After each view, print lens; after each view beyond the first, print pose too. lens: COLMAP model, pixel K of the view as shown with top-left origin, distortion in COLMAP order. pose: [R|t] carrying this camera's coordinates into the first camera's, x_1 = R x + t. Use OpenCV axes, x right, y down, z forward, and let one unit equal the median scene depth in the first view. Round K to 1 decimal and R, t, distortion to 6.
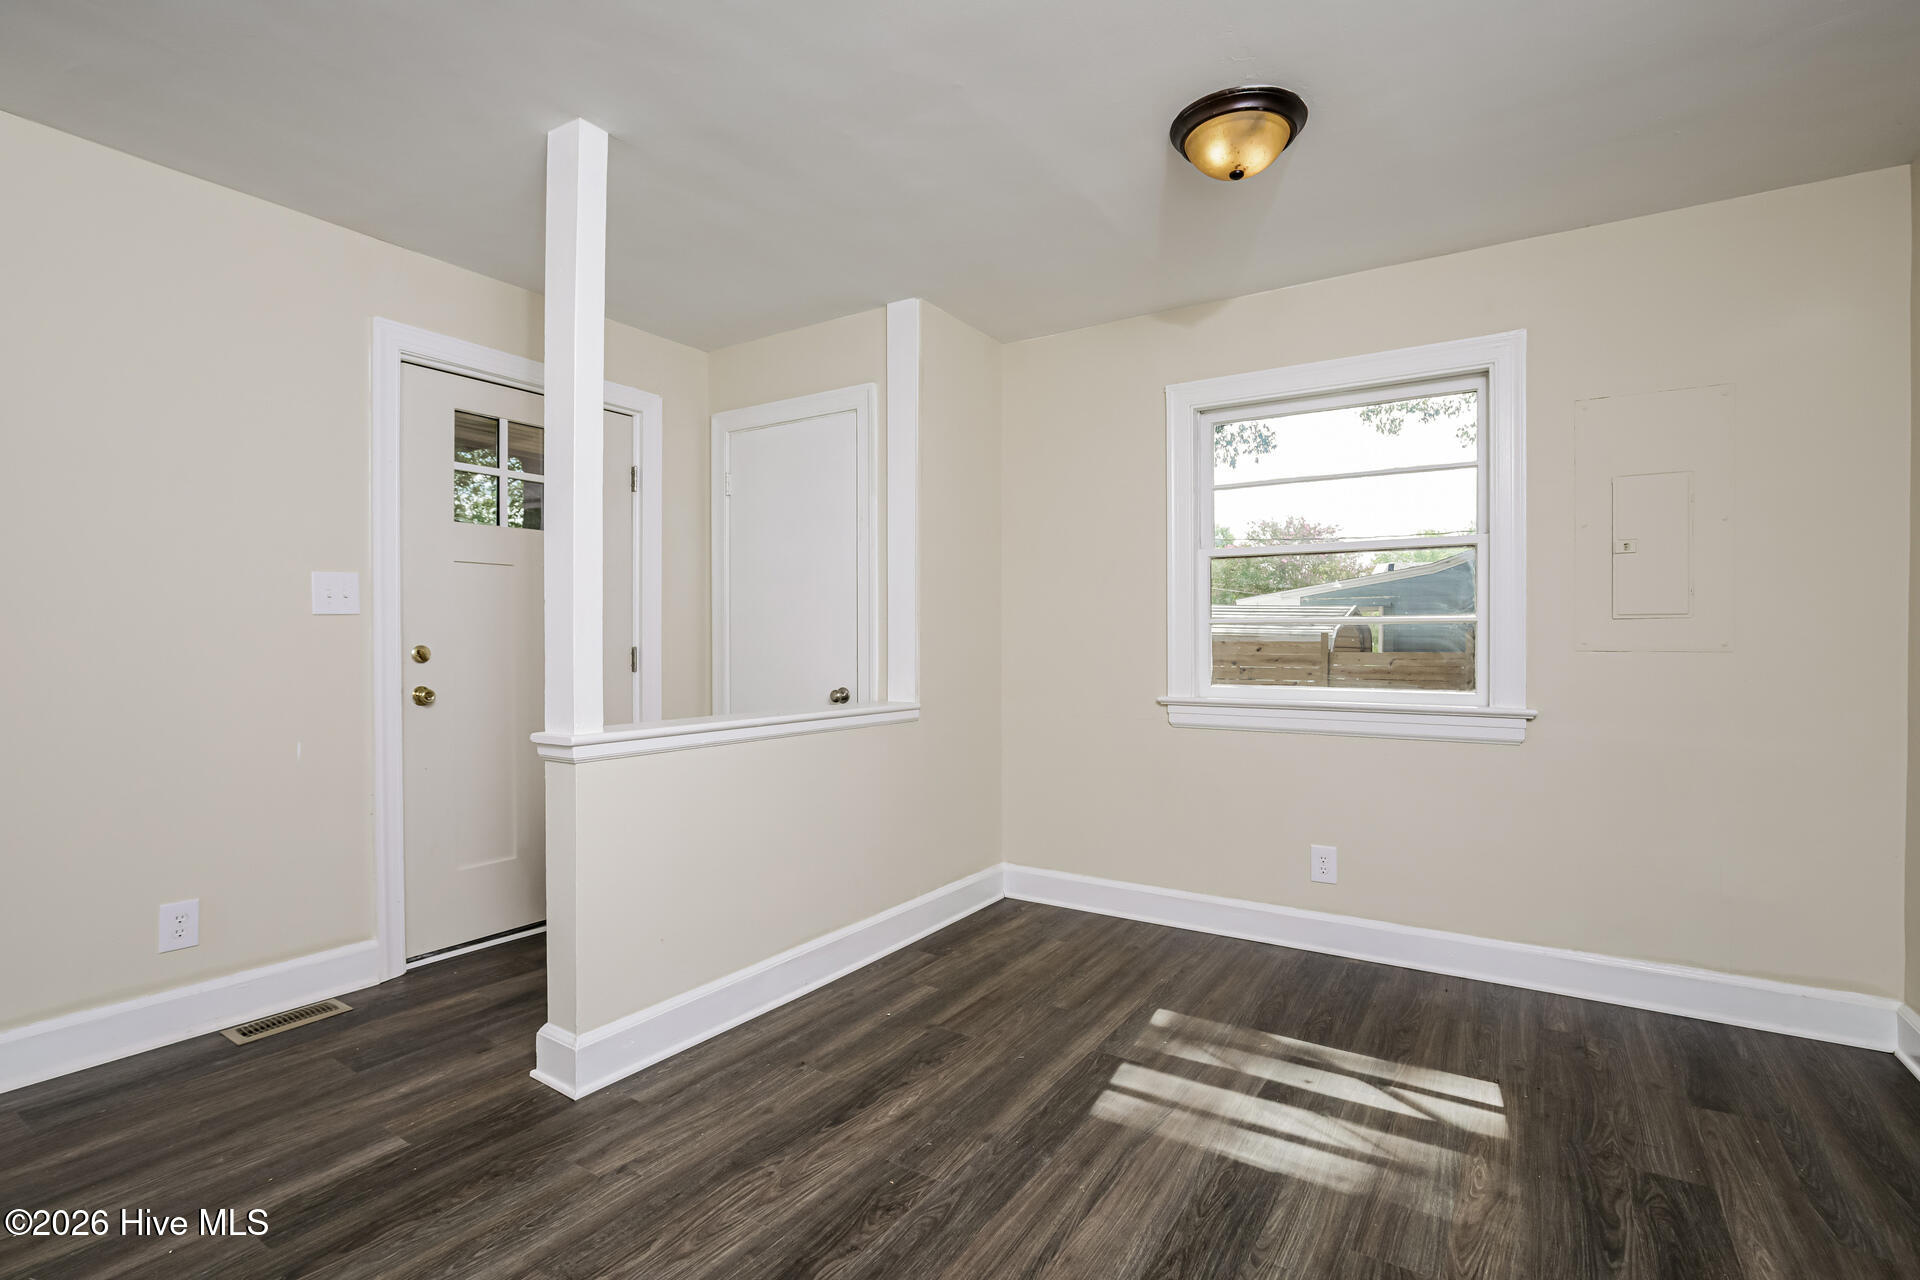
lens RADIAL K [[886.0, 0, 964.5], [0, 886.0, 645.5], [0, 0, 1]] dist [-0.022186, 0.006370]
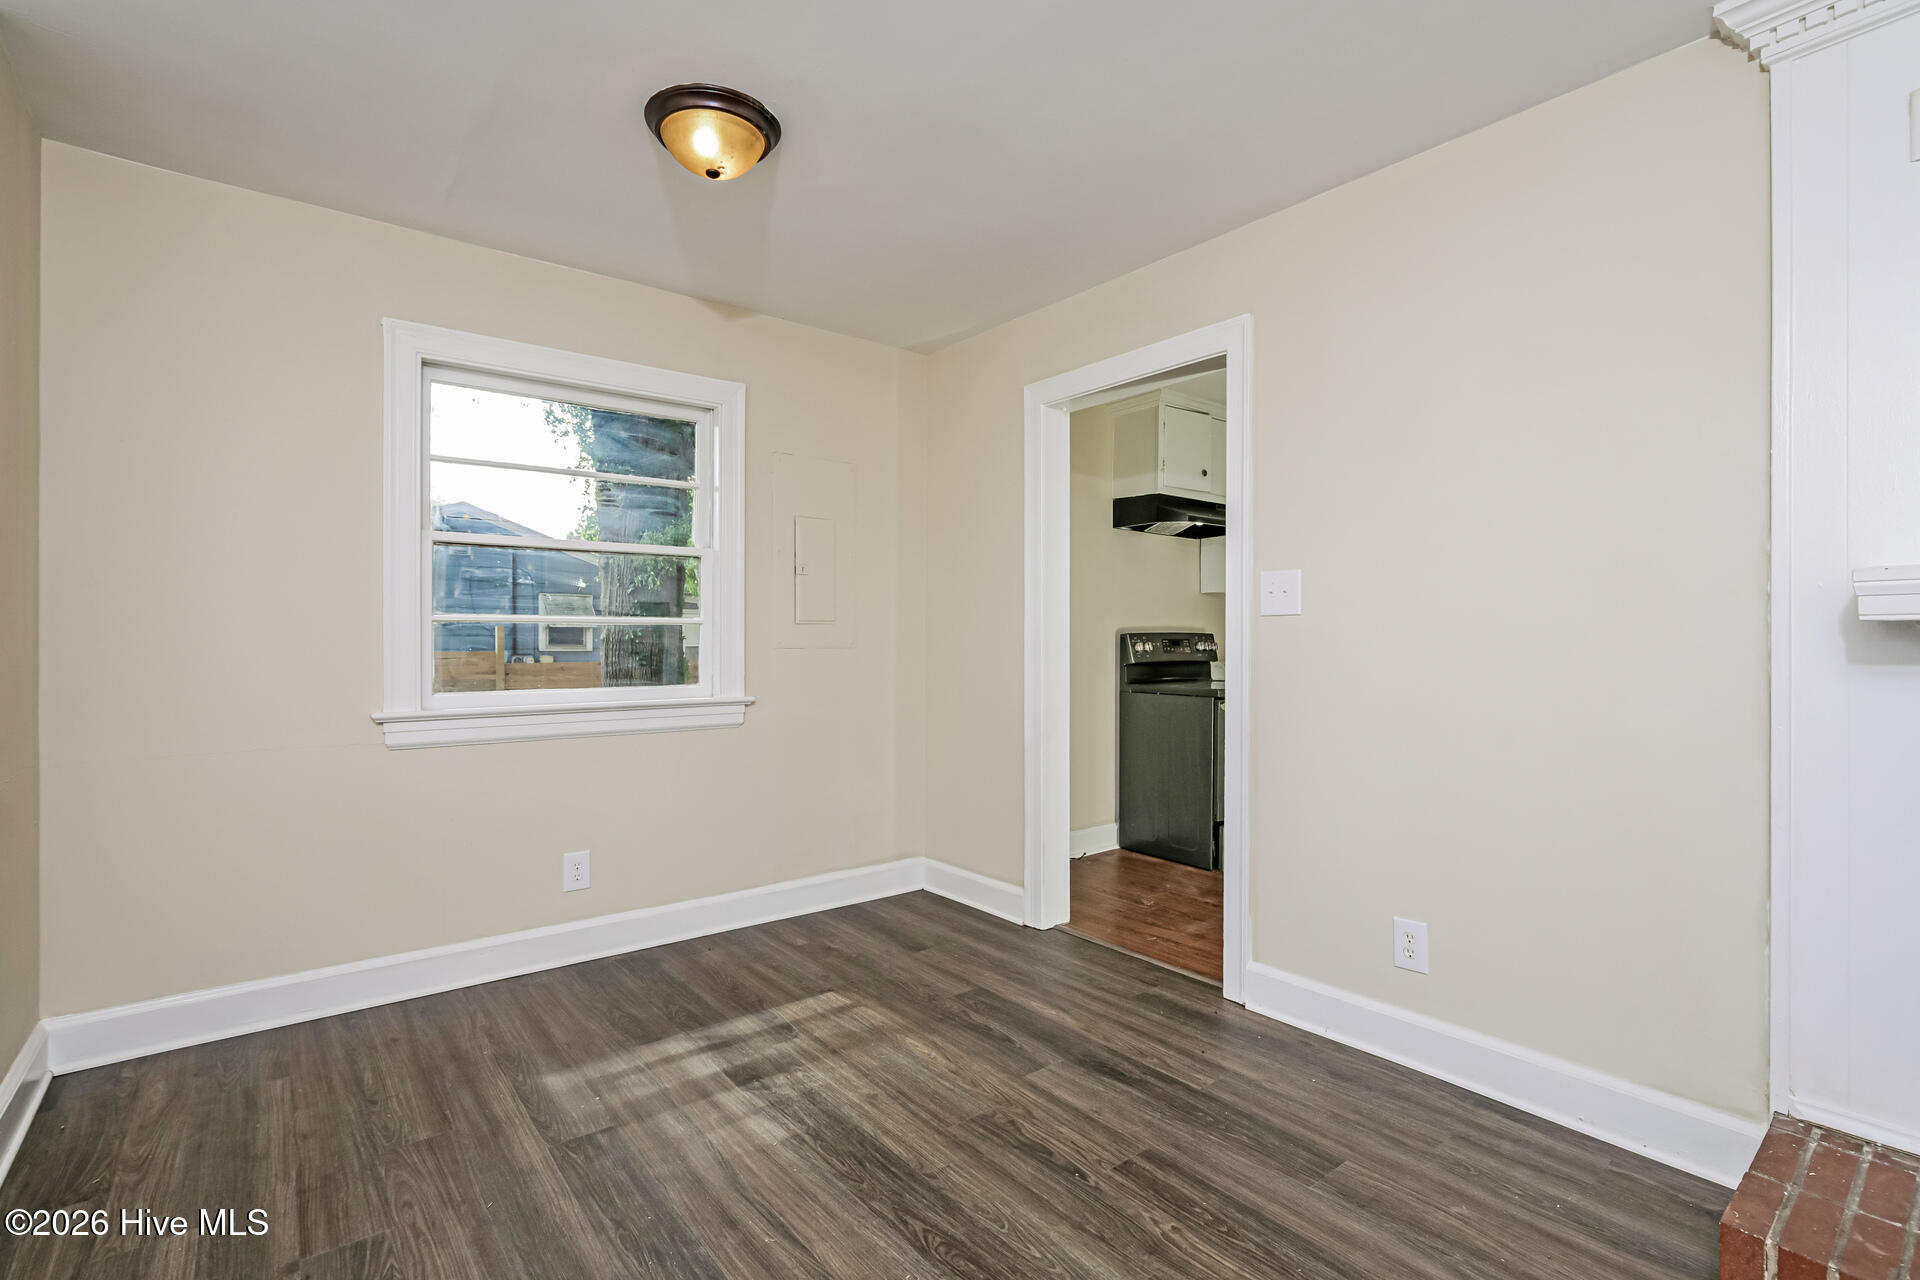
lens RADIAL K [[886.0, 0, 955.9], [0, 886.0, 641.3], [0, 0, 1]] dist [-0.022186, 0.006370]
pose [[0.323608, -0.002635, 0.946187, -0.433303], [0.004940, 0.999987, 0.001096, -0.004757], [-0.946178, 0.004320, 0.323617, 0.335160]]
